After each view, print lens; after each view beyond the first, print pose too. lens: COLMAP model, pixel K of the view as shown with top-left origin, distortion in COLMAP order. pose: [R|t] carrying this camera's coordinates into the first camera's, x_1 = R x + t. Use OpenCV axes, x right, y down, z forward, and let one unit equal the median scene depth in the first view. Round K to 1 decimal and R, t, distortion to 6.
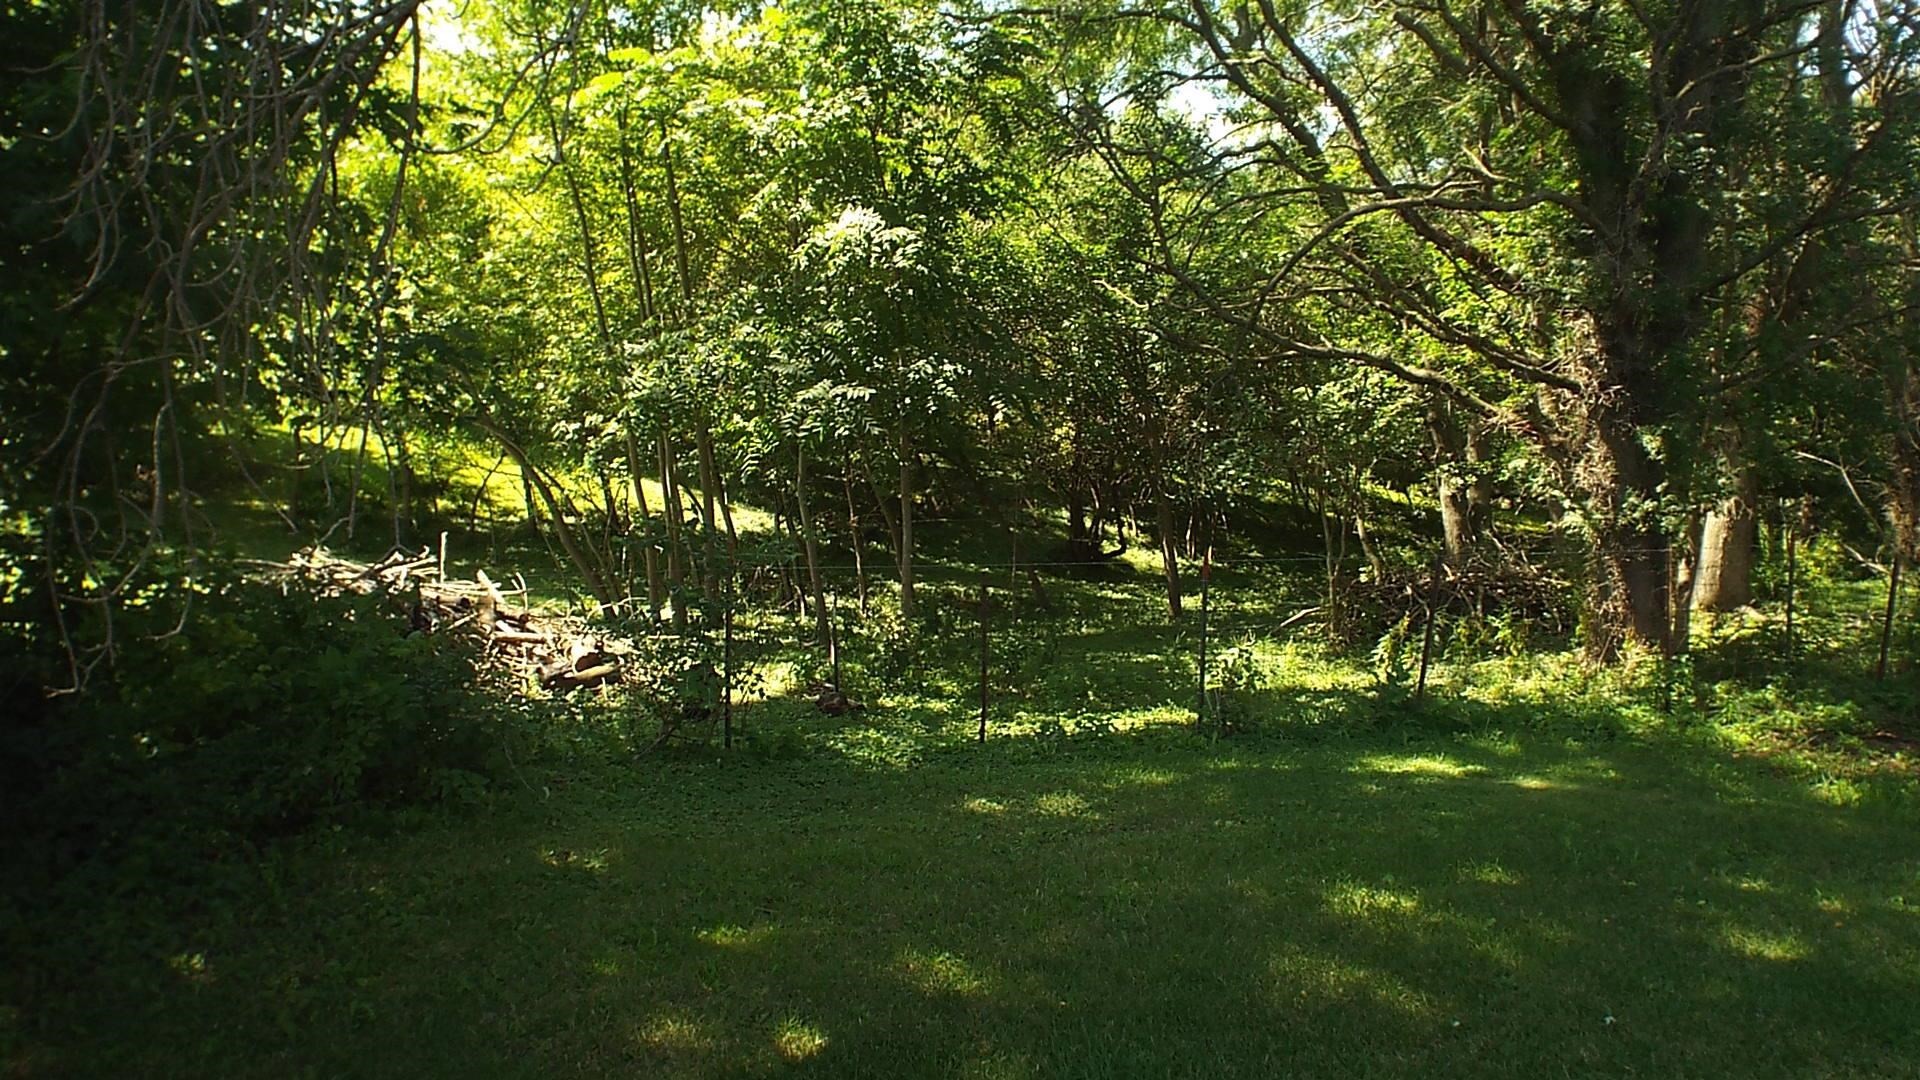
lens RADIAL K [[1464.1, 0, 960.0], [0, 1464.1, 540.0], [0, 0, 1]] dist [0.015272, -0.045112]
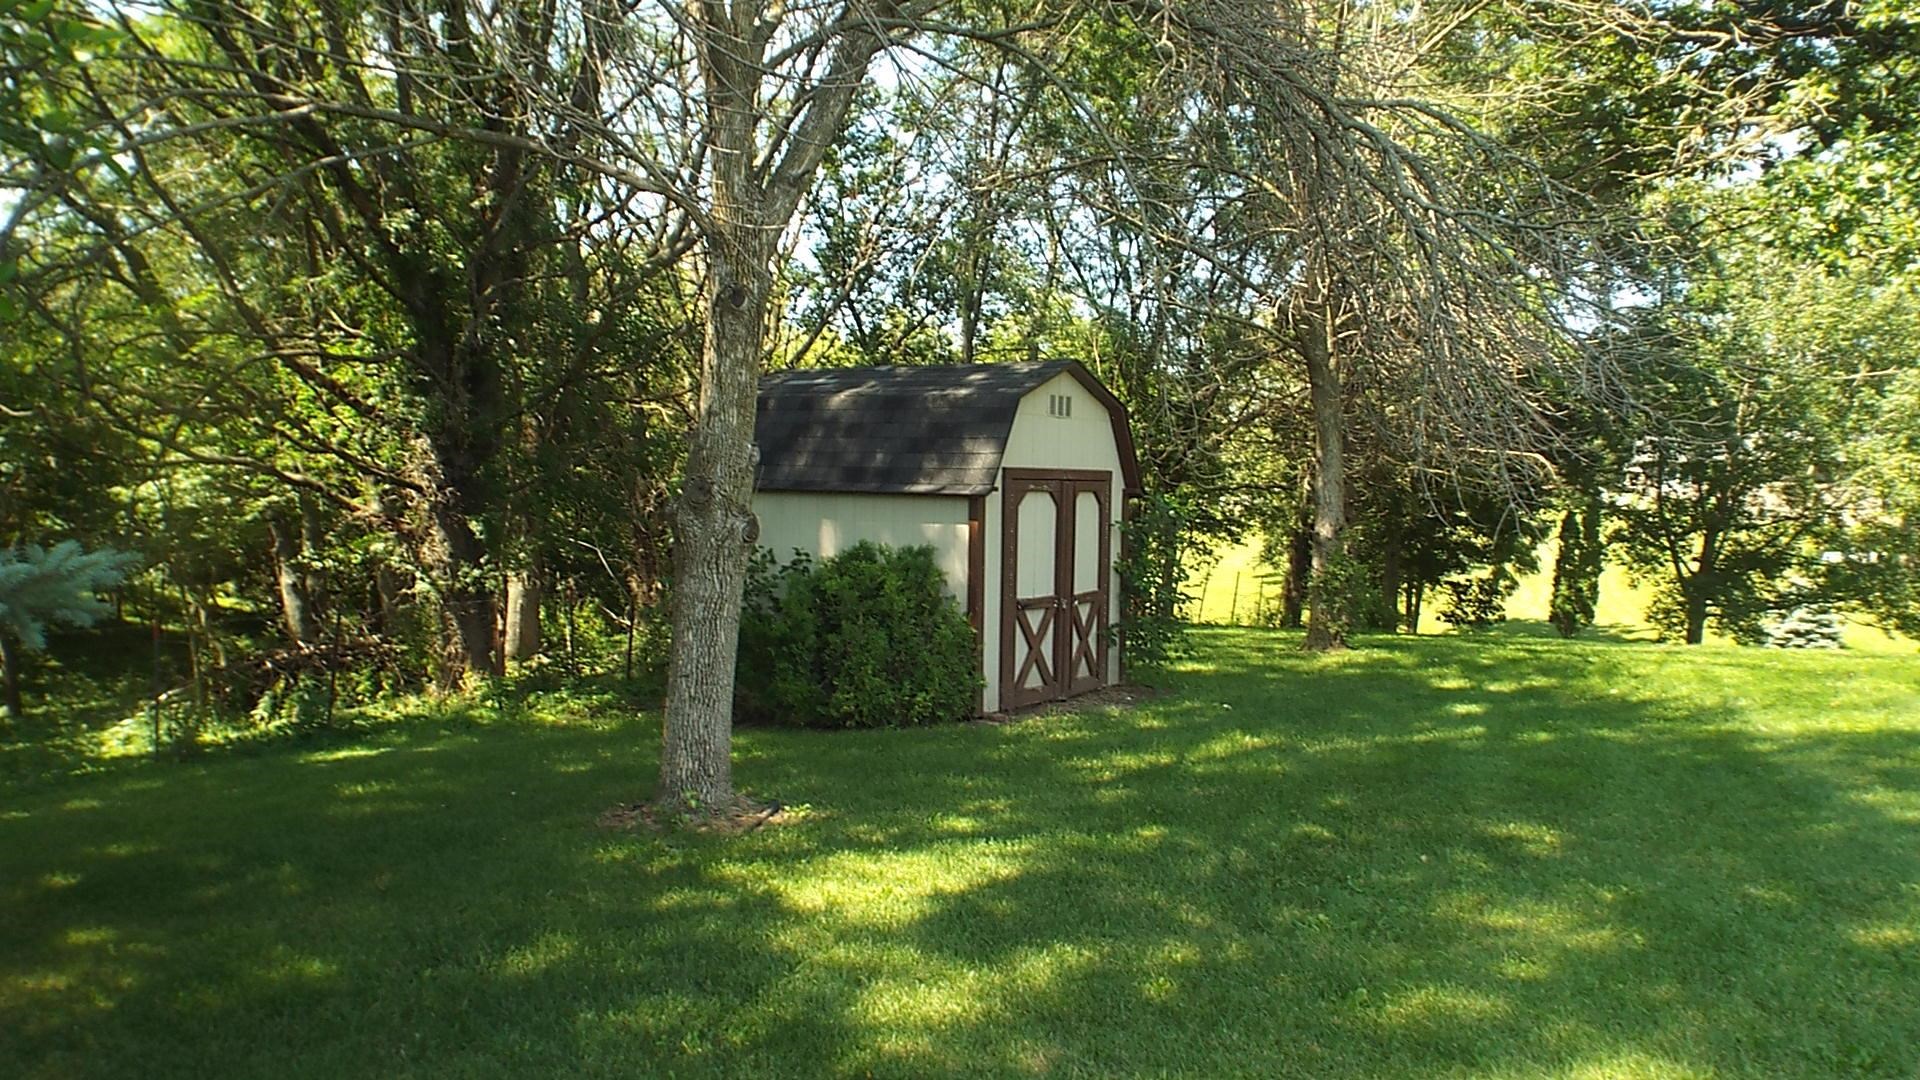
lens RADIAL K [[1464.1, 0, 960.0], [0, 1464.1, 540.0], [0, 0, 1]] dist [0.015272, -0.045112]
pose [[0.707748, -0.023806, 0.706064, -0.183834], [0.071954, 0.996664, -0.038522, 0.031203], [-0.702791, 0.078068, 0.707100, -0.305470]]
